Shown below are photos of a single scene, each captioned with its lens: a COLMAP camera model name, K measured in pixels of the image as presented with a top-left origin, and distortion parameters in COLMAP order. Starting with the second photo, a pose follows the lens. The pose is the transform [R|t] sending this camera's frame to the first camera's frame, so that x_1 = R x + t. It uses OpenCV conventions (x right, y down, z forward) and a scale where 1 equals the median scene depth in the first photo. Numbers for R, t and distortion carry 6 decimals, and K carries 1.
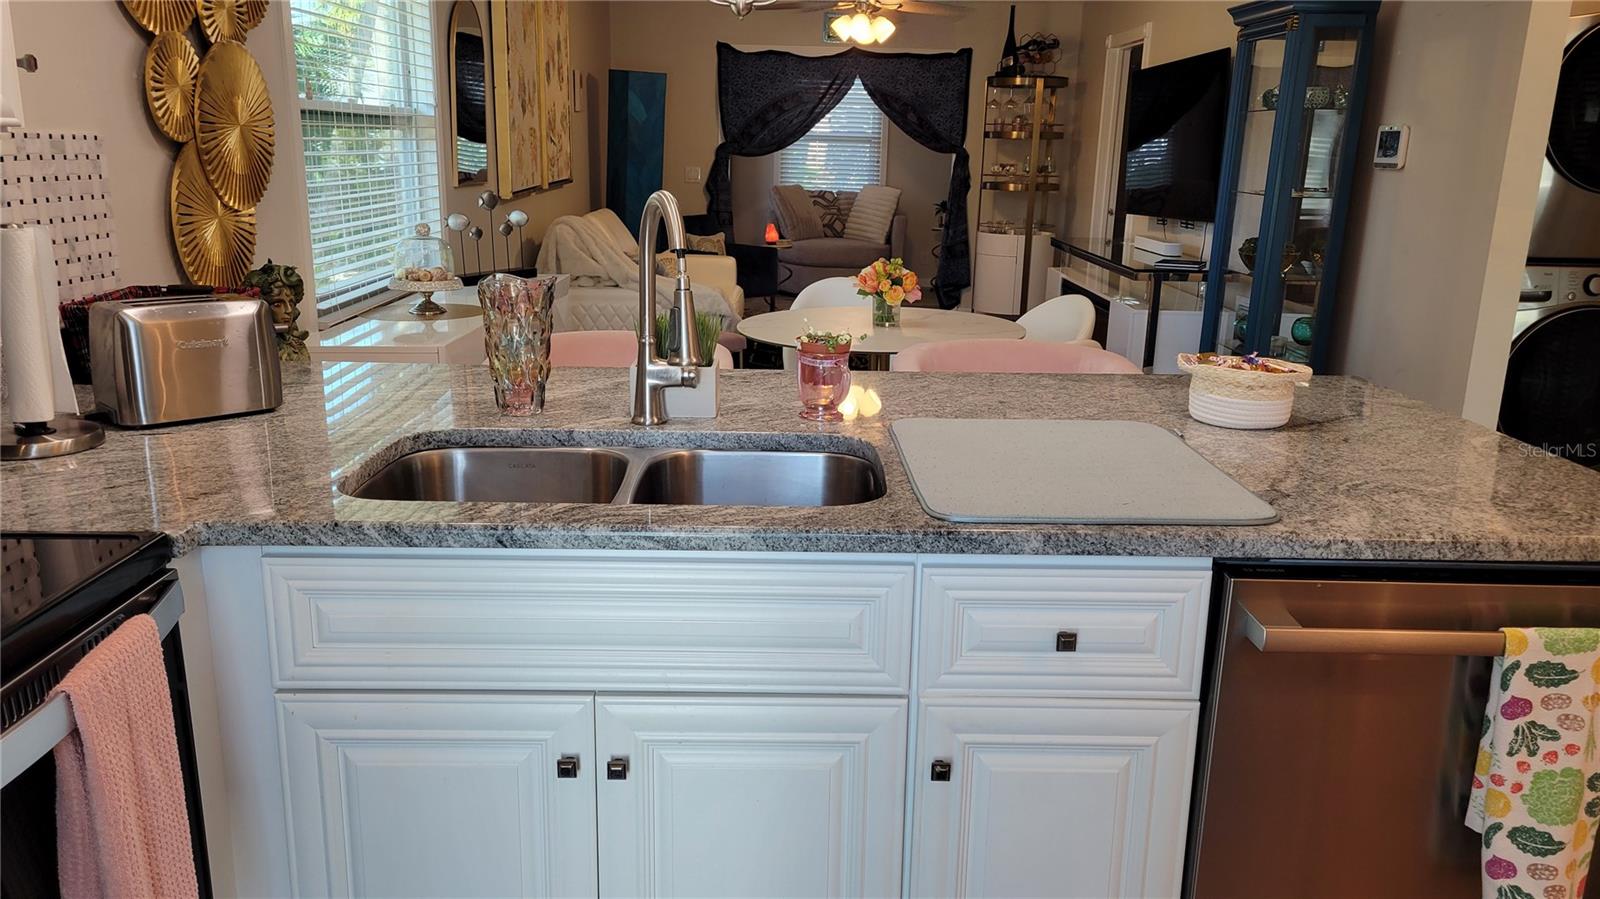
lens RADIAL K [[1196.8, 0, 794.9], [0, 1196.8, 446.6], [0, 0, 1]] dist [0.065931, -0.043262]
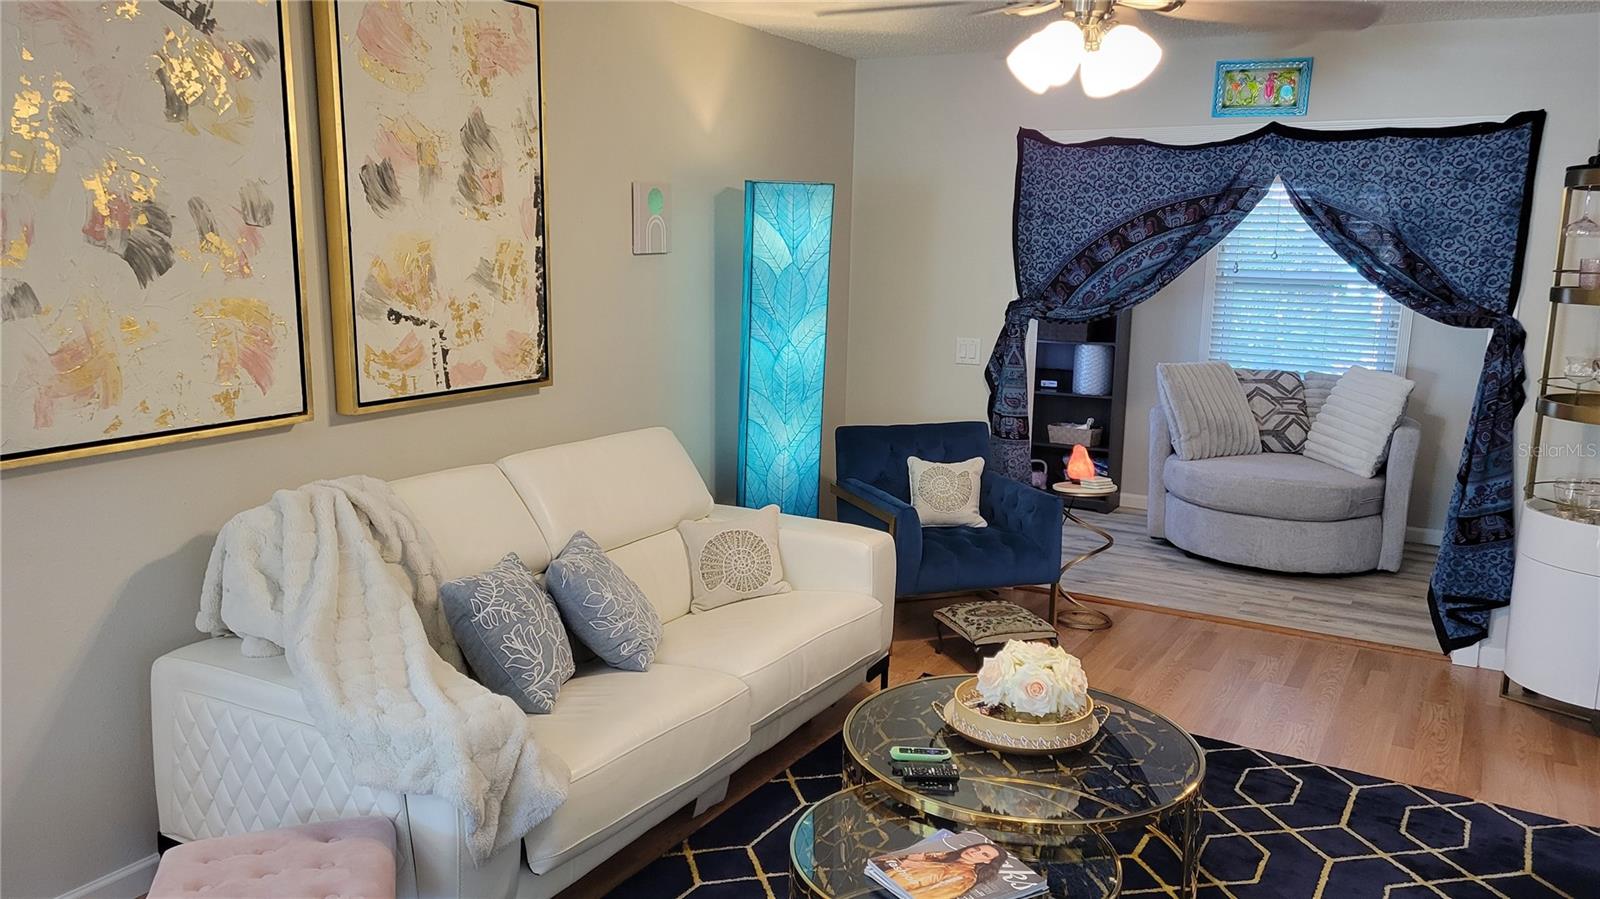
lens RADIAL K [[1196.8, 0, 802.9], [0, 1196.8, 449.1], [0, 0, 1]] dist [0.065931, -0.043262]
pose [[0.868766, 0.079983, -0.488721, 0.136284], [-0.124171, 0.990528, -0.058622, -0.135854], [0.479402, 0.111614, 0.870469, 0.461267]]
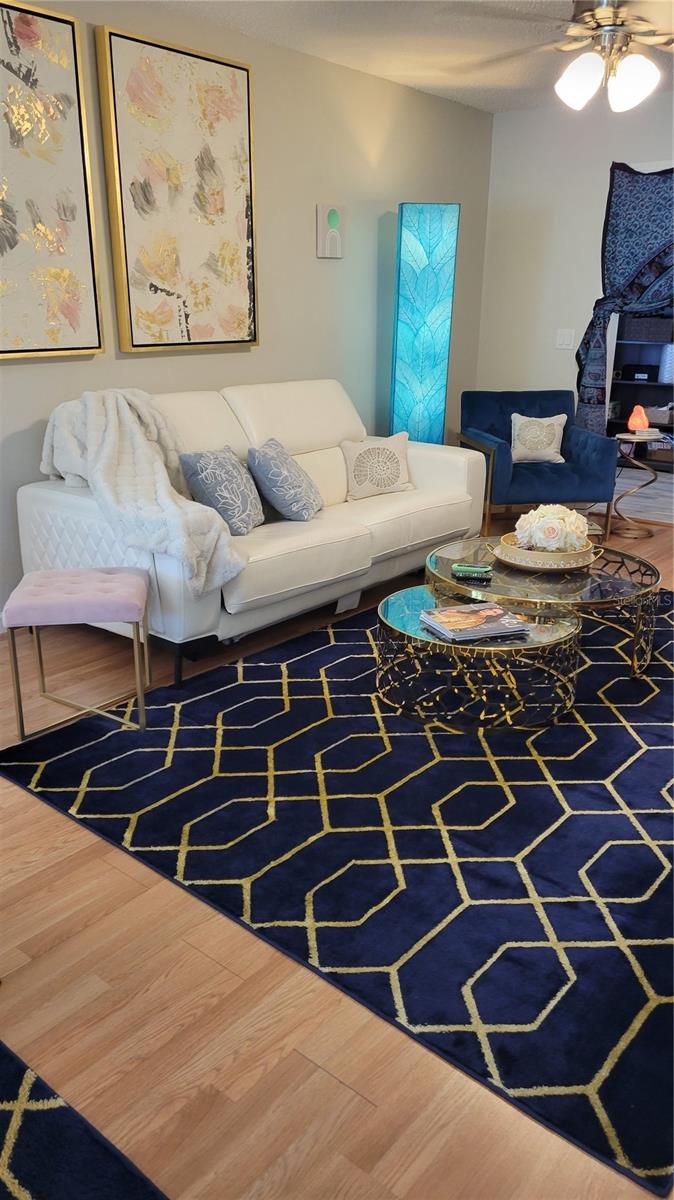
lens RADIAL K [[897.6, 0, 348.4], [0, 897.6, 602.8], [0, 0, 1]] dist [0.065931, -0.043262]
pose [[0.779689, 0.190364, -0.596528, 0.199923], [-0.153609, 0.981706, 0.112508, -0.099431], [0.607033, 0.003910, 0.794667, 0.432912]]
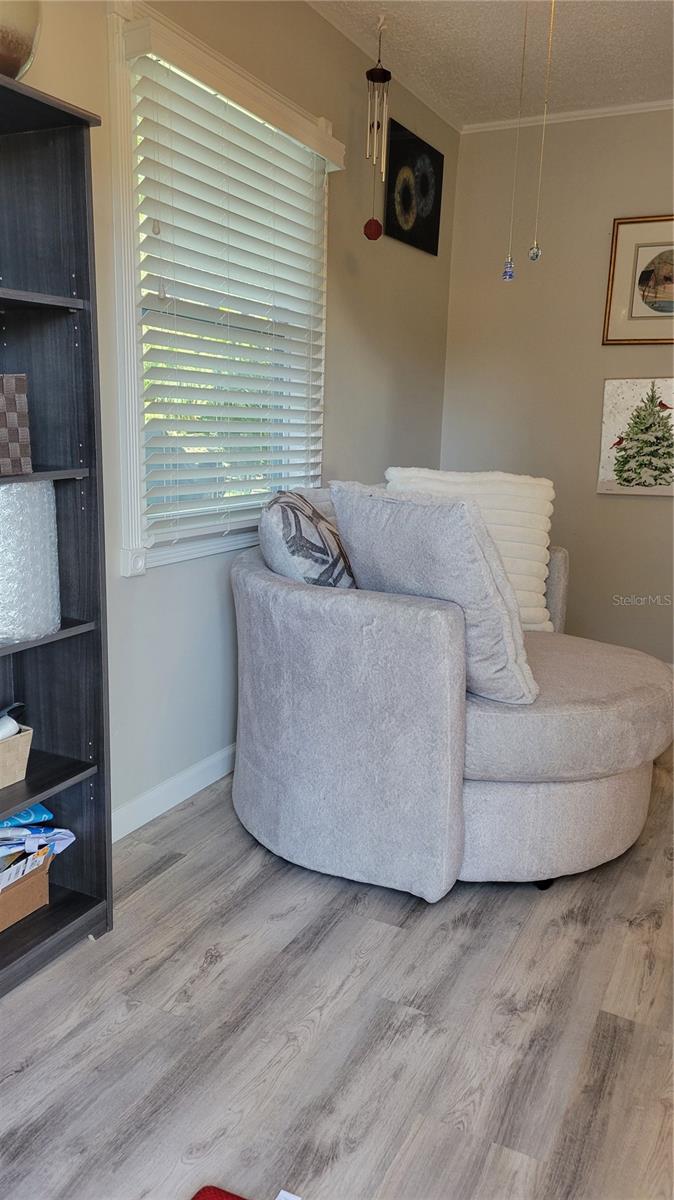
lens RADIAL K [[907.0, 0, 336.5], [0, 907.0, 605.4], [0, 0, 1]] dist [0.013264, 0.000642]
pose [[0.449113, -0.186541, 0.873785, -0.214625], [0.205059, 0.973378, 0.102405, -0.249355], [-0.869625, 0.133186, 0.475409, 1.064849]]
